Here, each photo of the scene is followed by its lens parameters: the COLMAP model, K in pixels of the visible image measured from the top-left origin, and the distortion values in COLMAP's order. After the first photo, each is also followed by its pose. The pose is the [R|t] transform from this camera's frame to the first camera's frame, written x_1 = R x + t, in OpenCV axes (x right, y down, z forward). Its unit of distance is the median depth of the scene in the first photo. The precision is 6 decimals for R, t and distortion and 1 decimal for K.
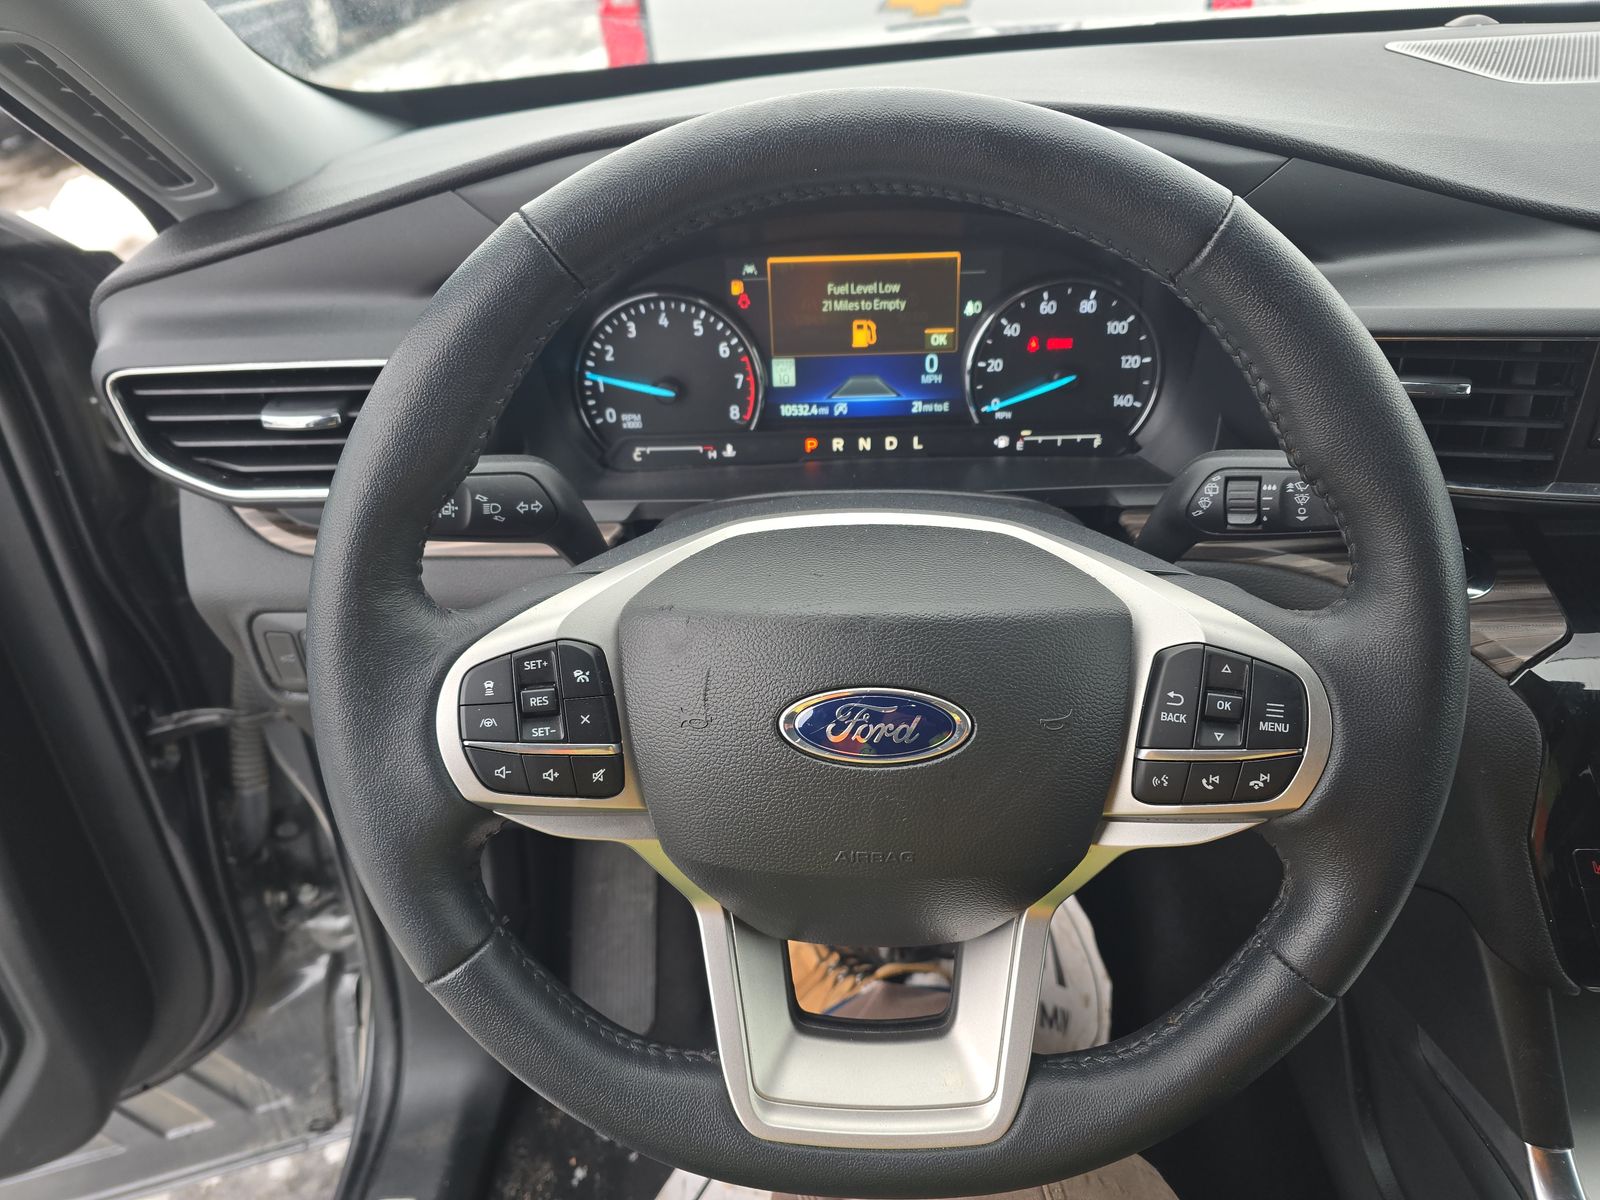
lens RADIAL K [[1077.1, 0, 811.5], [0, 1077.1, 600.9], [0, 0, 1]] dist [0.067802, -0.000912]
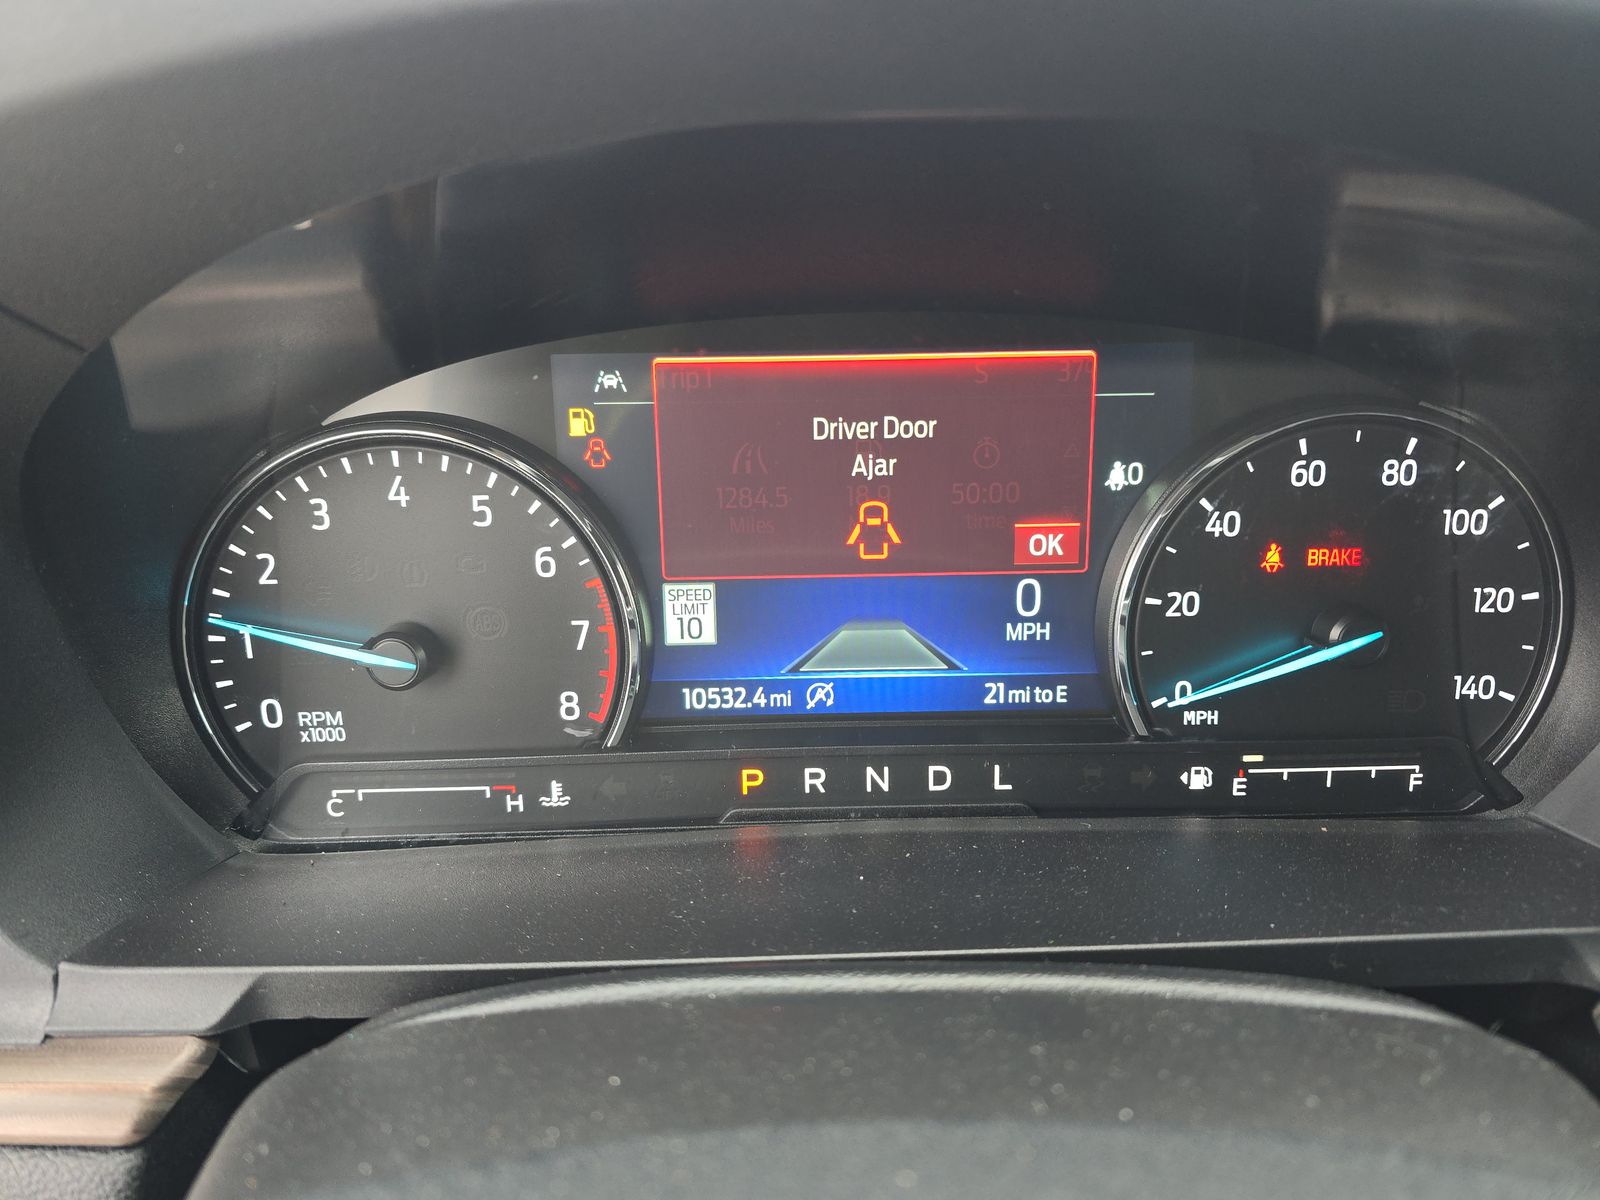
lens RADIAL K [[1077.1, 0, 807.6], [0, 1077.1, 591.6], [0, 0, 1]] dist [0.067802, -0.000912]
pose [[0.999235, 0.007796, 0.038325, 0.005129], [0.000643, 0.976526, -0.215399, -0.128231], [-0.039105, 0.215259, 0.975774, 0.578330]]
